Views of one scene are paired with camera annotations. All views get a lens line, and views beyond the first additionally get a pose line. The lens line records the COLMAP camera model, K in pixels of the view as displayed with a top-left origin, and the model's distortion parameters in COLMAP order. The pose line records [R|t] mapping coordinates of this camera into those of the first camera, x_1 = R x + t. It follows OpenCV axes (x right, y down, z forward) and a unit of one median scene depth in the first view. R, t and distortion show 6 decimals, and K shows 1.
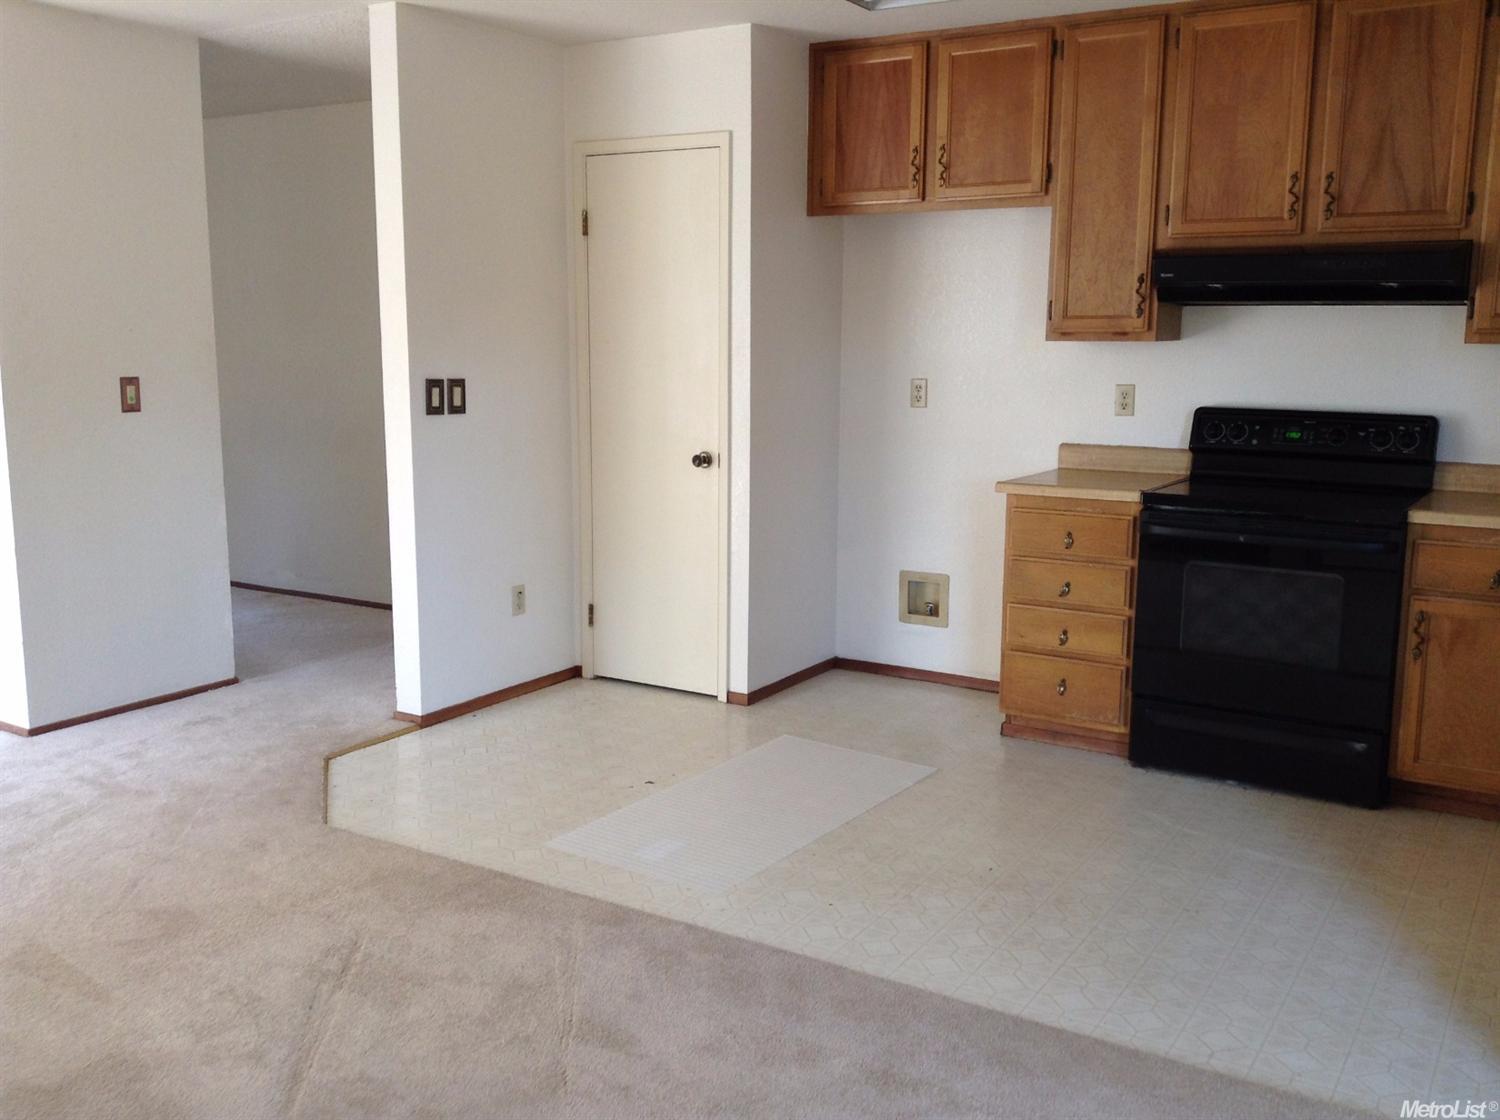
lens RADIAL K [[1363.2, 0, 750.0], [0, 1363.2, 560.0], [0, 0, 1]] dist [0.165070, -0.319529]
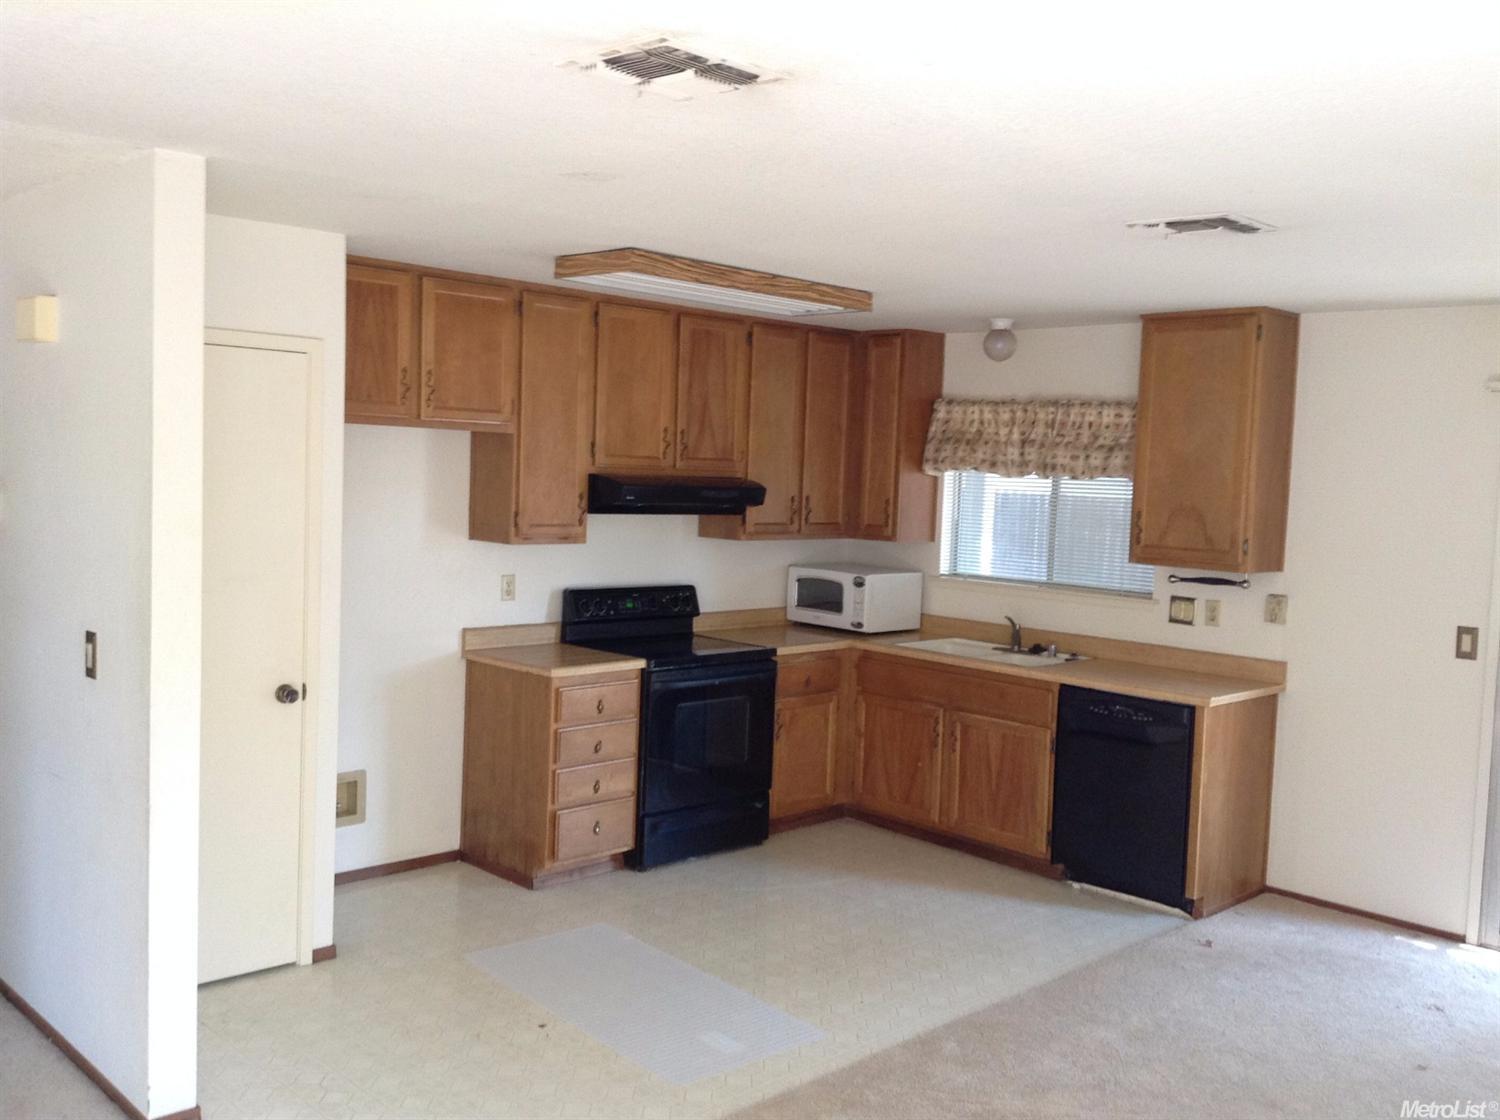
lens RADIAL K [[1369.7, 0, 750.0], [0, 1369.7, 560.0], [0, 0, 1]] dist [0.272290, -0.694534]
pose [[0.245769, -0.068065, 0.966936, -0.923935], [0.125565, 0.991362, 0.037869, -0.174679], [-0.961161, 0.112107, 0.252192, 0.538641]]
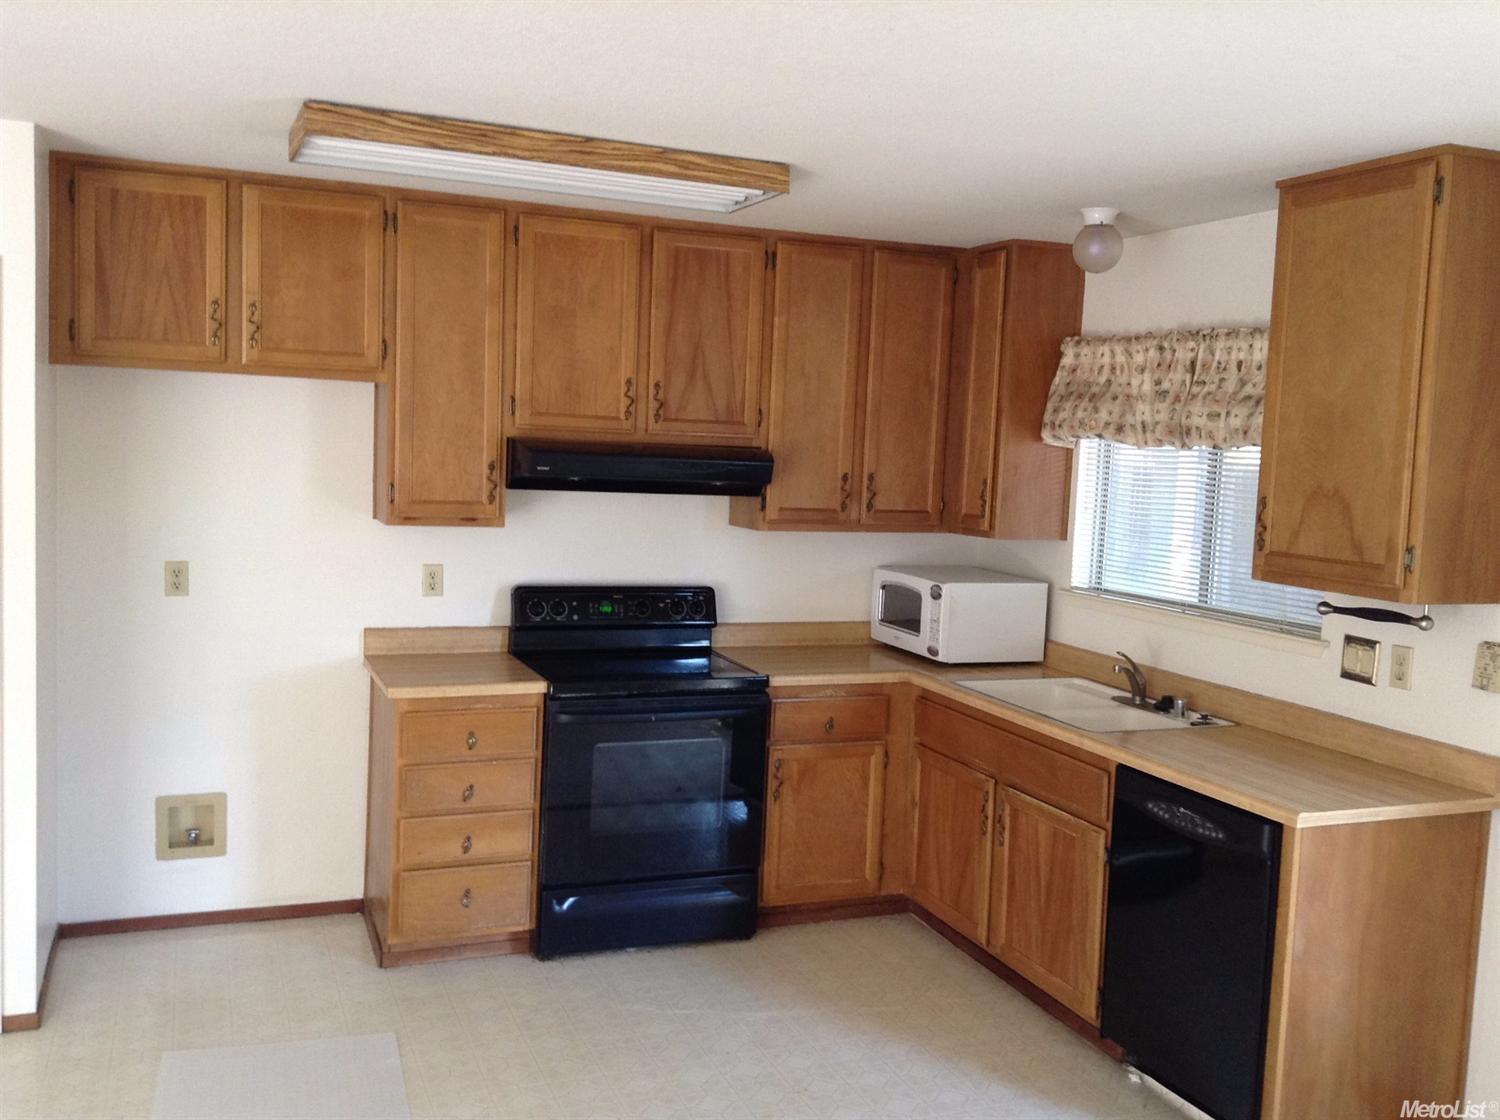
lens RADIAL K [[1363.2, 0, 750.0], [0, 1363.2, 560.0], [0, 0, 1]] dist [0.165070, -0.319529]
pose [[0.598471, -0.055249, 0.799237, -0.401108], [0.098036, 0.995172, -0.004616, -0.114247], [-0.795124, 0.081116, 0.600998, 0.268203]]
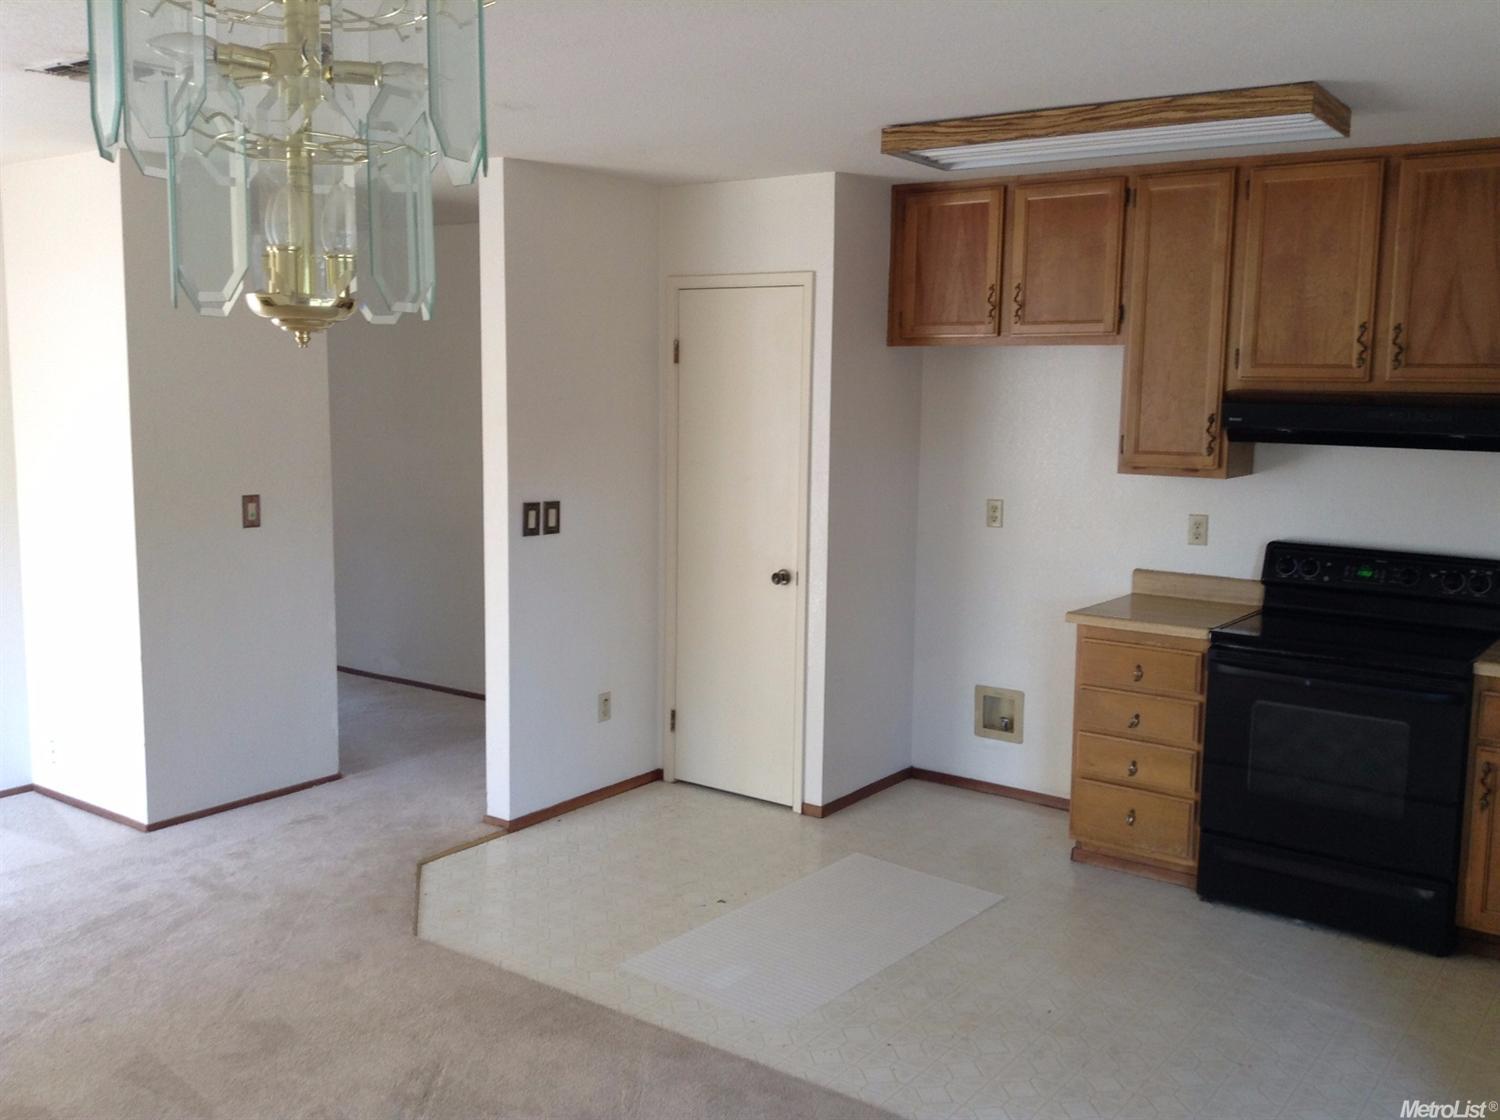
lens RADIAL K [[1363.2, 0, 750.0], [0, 1363.2, 560.0], [0, 0, 1]] dist [0.165070, -0.319529]
pose [[0.997290, 0.016920, -0.071593, 0.017139], [-0.019692, 0.999076, -0.038199, -0.053058], [0.070881, 0.039505, 0.996702, -0.042318]]
